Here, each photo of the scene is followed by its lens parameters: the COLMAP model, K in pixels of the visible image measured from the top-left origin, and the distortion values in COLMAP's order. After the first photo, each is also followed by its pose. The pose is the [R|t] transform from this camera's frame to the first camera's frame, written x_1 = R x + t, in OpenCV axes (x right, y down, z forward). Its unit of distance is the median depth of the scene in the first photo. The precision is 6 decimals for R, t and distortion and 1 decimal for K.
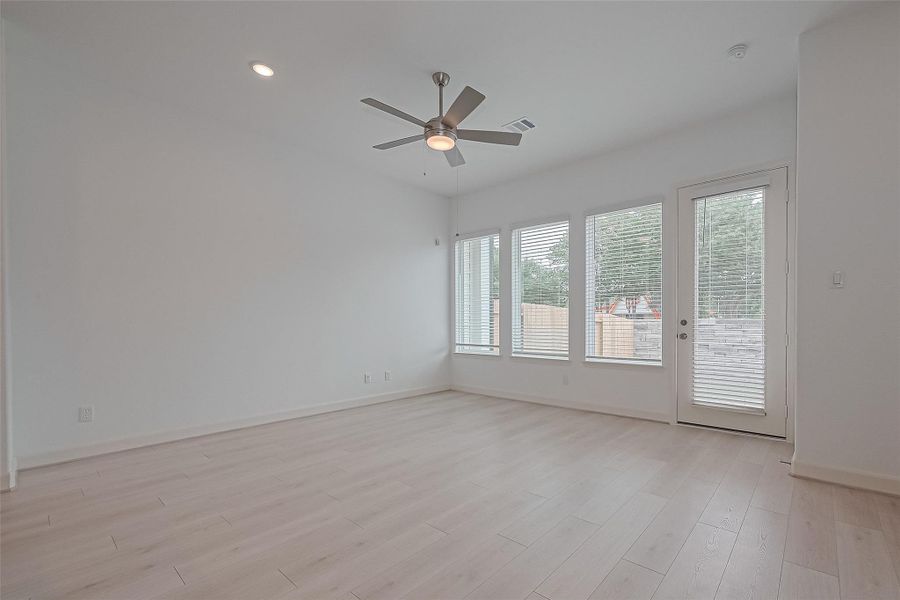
lens RADIAL K [[389.1, 0, 484.5], [0, 389.1, 324.0], [0, 0, 1]] dist [-0.001577, -0.000184]
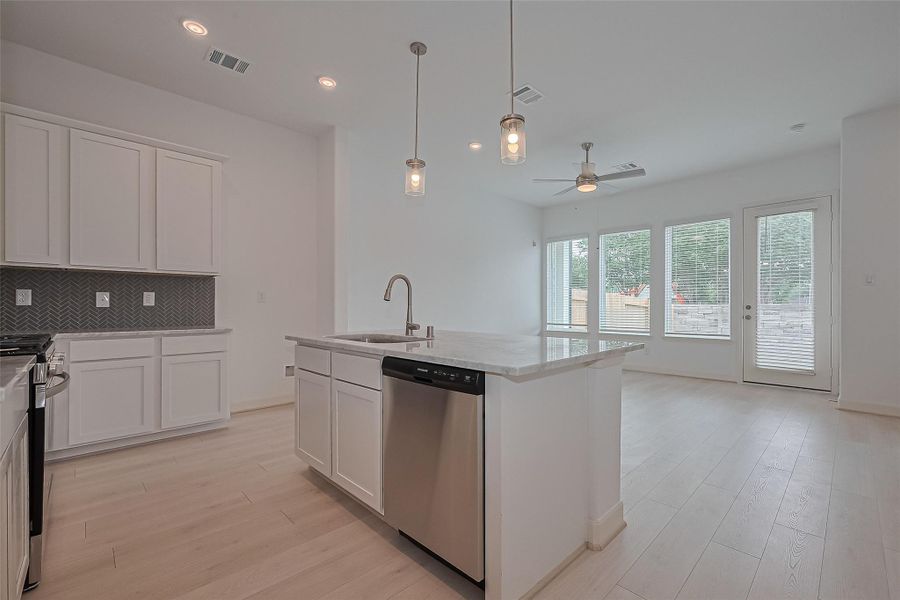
lens RADIAL K [[385.9, 0, 466.8], [0, 385.9, 303.3], [0, 0, 1]] dist [0.003201, 0.000190]
pose [[0.996881, 0.003110, -0.078857, -0.348572], [-0.004146, 0.999907, -0.012972, 0.003743], [0.078809, 0.013259, 0.996802, -0.407057]]
